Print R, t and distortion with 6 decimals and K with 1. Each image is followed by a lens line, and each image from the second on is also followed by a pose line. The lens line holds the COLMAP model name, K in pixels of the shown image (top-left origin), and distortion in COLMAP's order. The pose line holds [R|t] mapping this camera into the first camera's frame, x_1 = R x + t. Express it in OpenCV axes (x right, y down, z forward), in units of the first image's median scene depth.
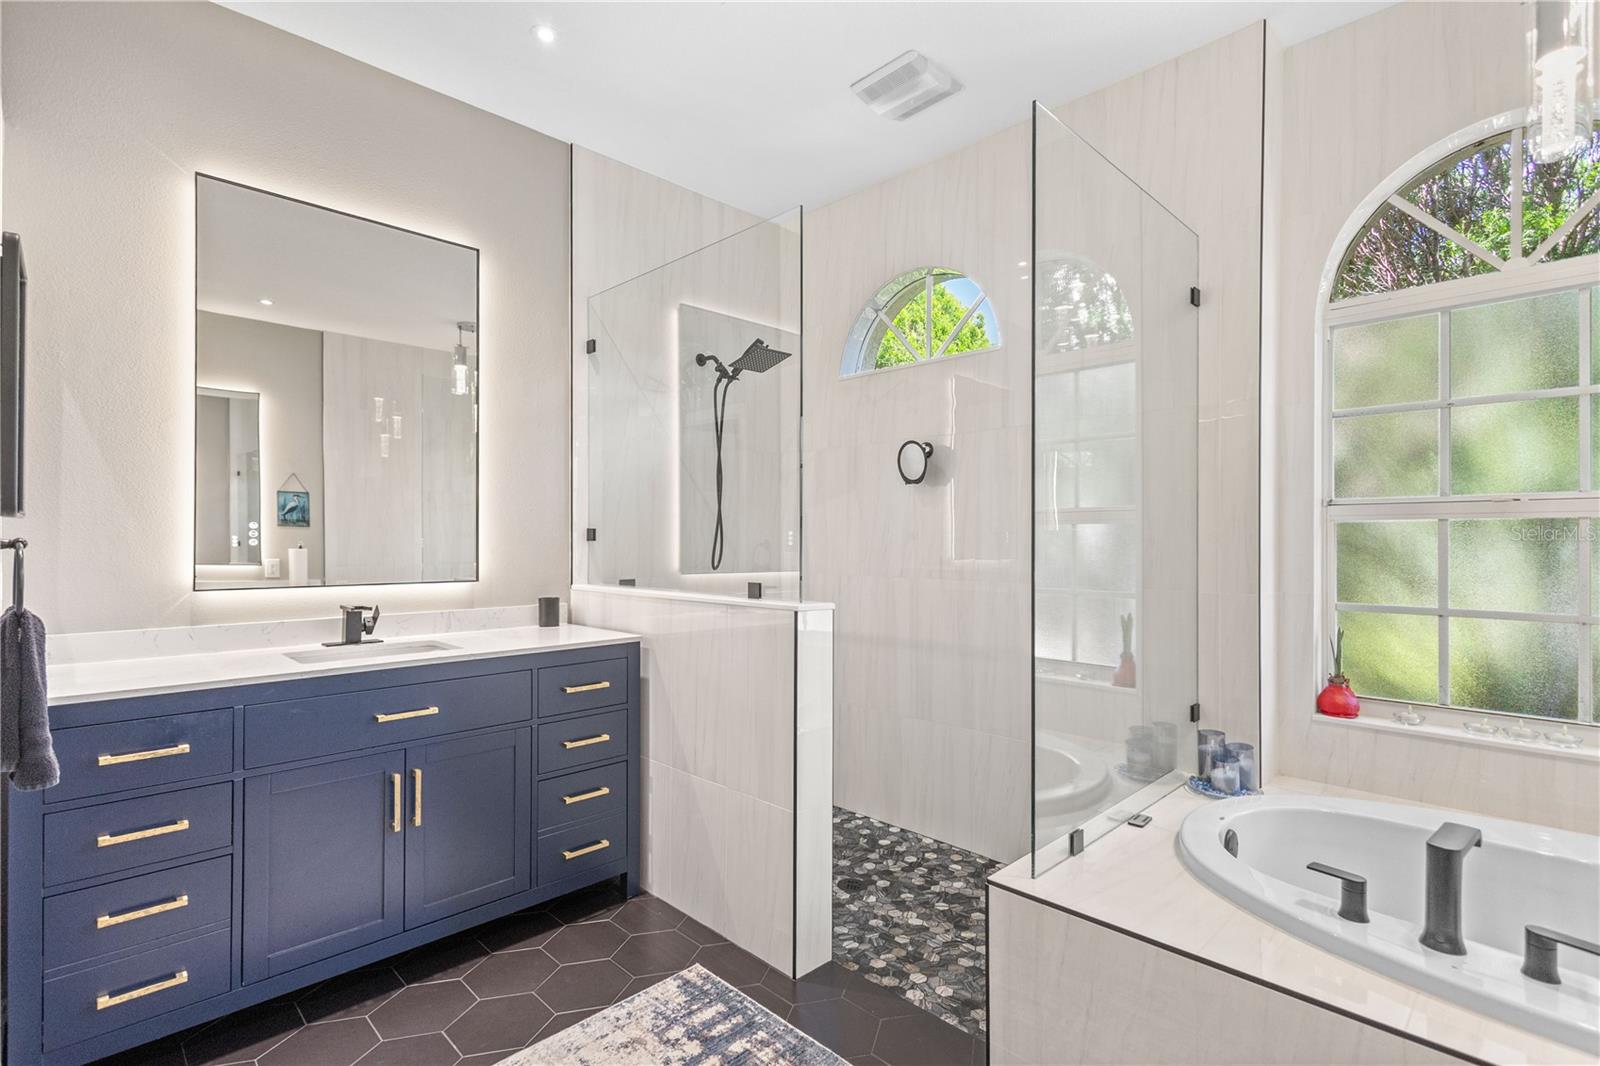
lens RADIAL K [[767.7, 0, 822.4], [0, 767.7, 534.8], [0, 0, 1]] dist [0.009100, 0.000279]
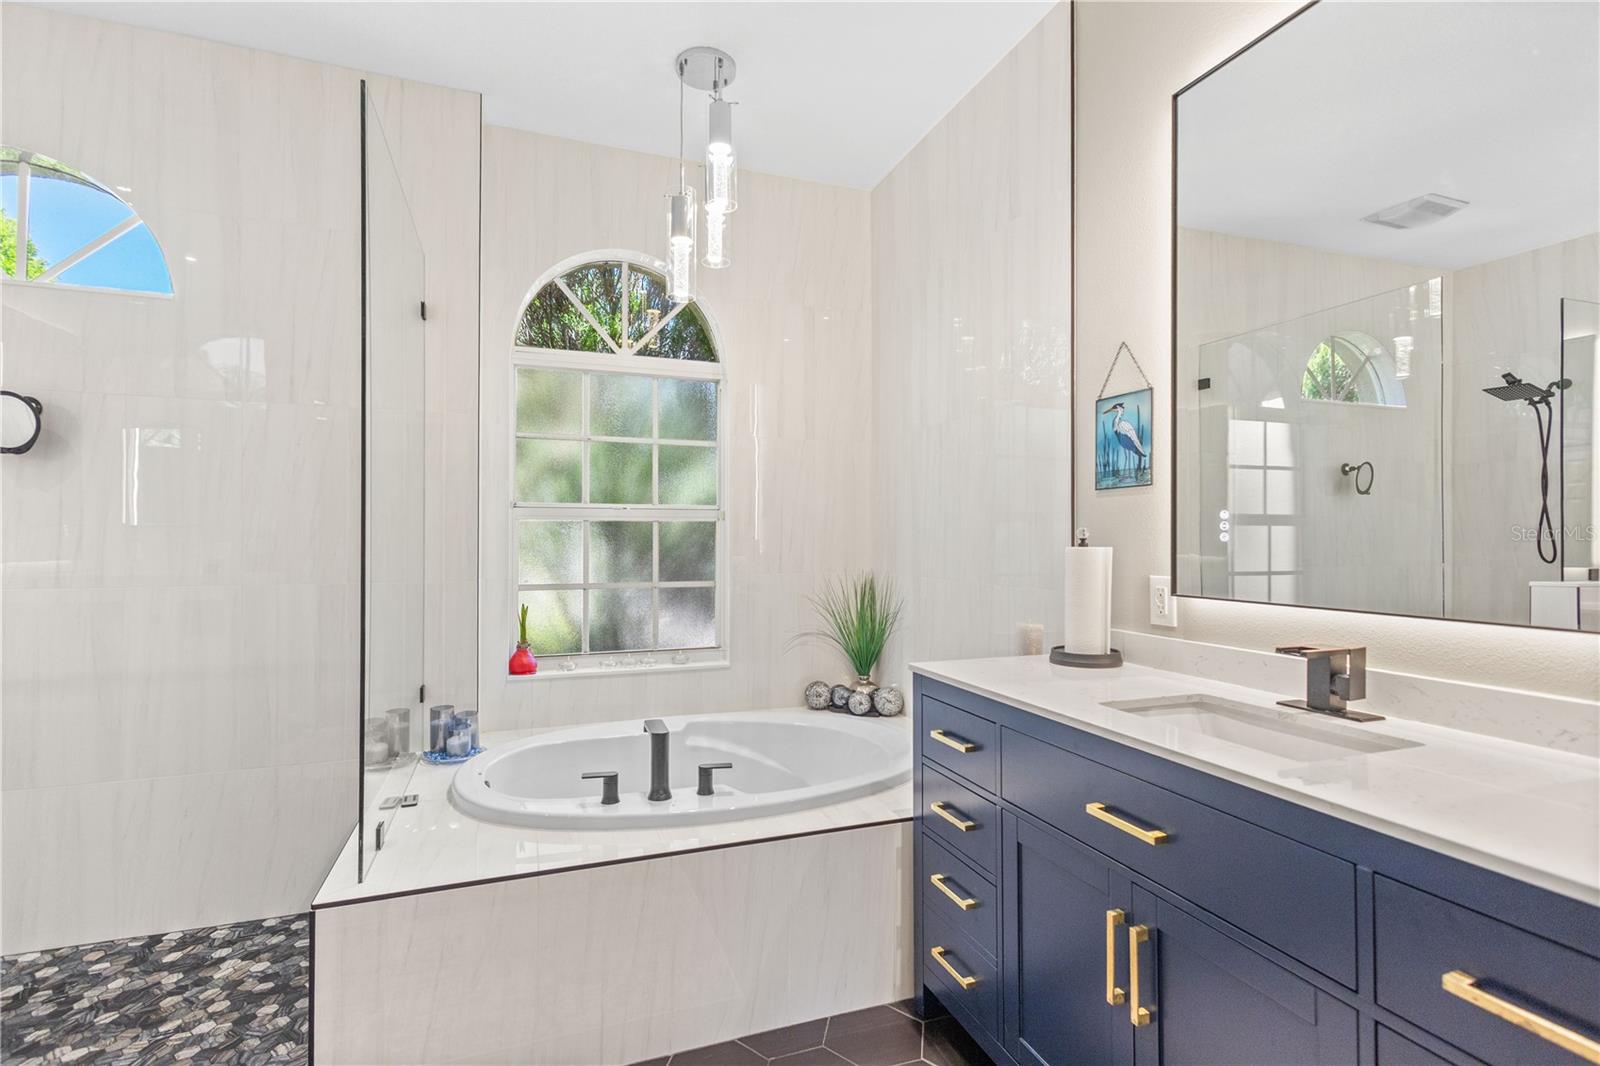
lens RADIAL K [[753.0, 0, 799.4], [0, 753.0, 531.1], [0, 0, 1]] dist [0.020602, -0.007013]
pose [[0.416817, 0.006237, 0.908969, -0.273915], [-0.004436, 0.999979, -0.004827, 0.004823], [-0.908980, -0.002020, 0.416836, 0.075477]]
